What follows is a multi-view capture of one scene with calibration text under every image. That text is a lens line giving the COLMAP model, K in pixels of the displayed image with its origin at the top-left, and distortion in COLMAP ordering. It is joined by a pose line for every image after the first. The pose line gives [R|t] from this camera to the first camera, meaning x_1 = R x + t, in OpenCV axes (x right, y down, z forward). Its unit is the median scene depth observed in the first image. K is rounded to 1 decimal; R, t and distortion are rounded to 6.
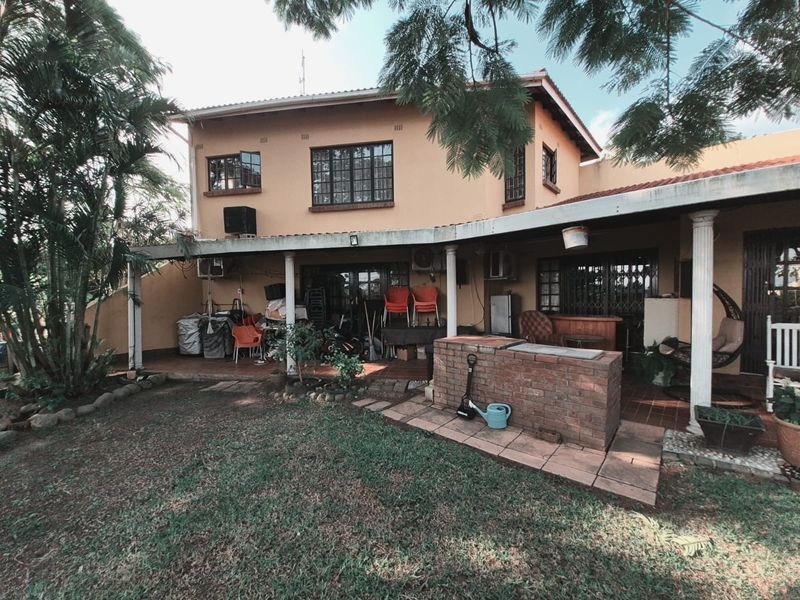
lens RADIAL K [[318.4, 0, 400.0], [0, 318.4, 300.0], [0, 0, 1]] dist [-0.000554, -0.000046]
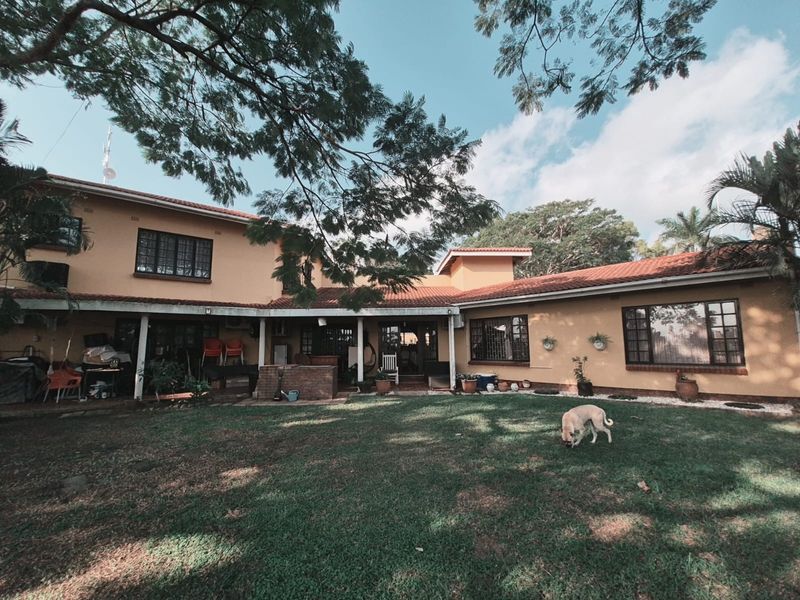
lens RADIAL K [[416.2, 0, 391.5], [0, 416.2, 311.8], [0, 0, 1]] dist [0.000538, 0.000917]
pose [[0.756729, 0.065341, 0.650455, -0.663267], [0.003942, 0.994518, -0.104489, 0.041593], [-0.653717, 0.081634, 0.752323, -1.025583]]
